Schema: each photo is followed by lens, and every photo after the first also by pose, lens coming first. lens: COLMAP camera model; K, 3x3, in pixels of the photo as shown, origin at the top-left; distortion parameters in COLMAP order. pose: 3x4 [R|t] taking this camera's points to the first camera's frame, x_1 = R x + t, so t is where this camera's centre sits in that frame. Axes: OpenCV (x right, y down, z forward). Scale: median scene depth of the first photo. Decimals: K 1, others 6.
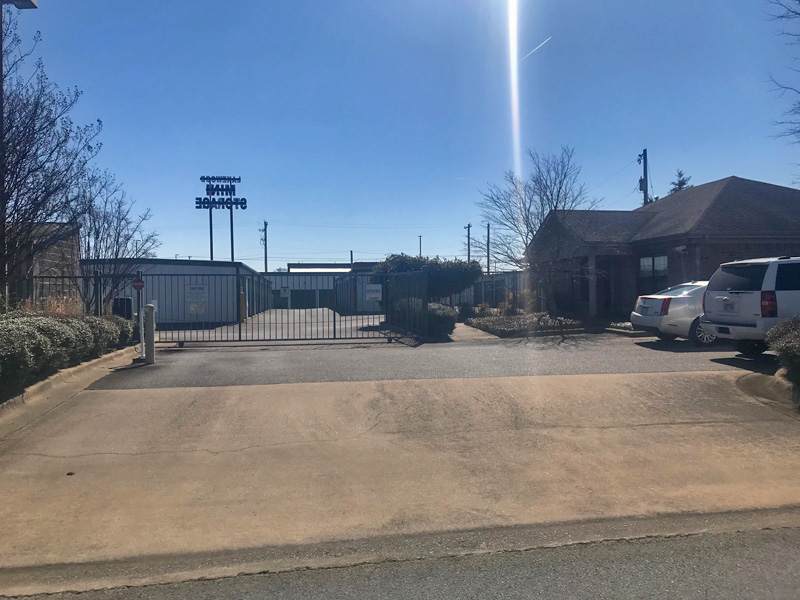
lens RADIAL K [[656.4, 0, 405.0], [0, 656.4, 296.0], [0, 0, 1]] dist [0.034032, -0.028476]
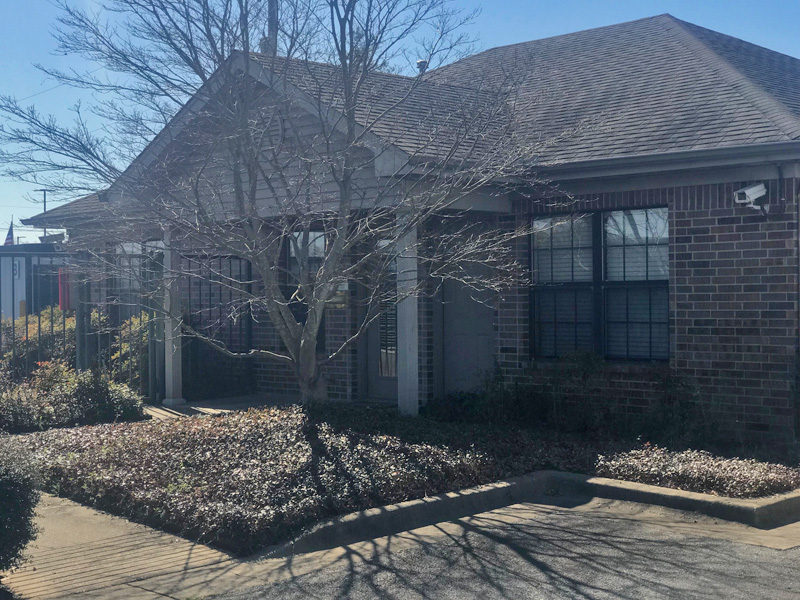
lens RADIAL K [[1298.5, 0, 400.2], [0, 1298.5, 293.5], [0, 0, 1]] dist [0.058257, 0.000000]
pose [[0.836460, 0.004173, 0.548012, -0.021263], [-0.001958, 0.999987, -0.004627, -0.010349], [-0.548024, 0.002797, 0.836458, 0.263121]]
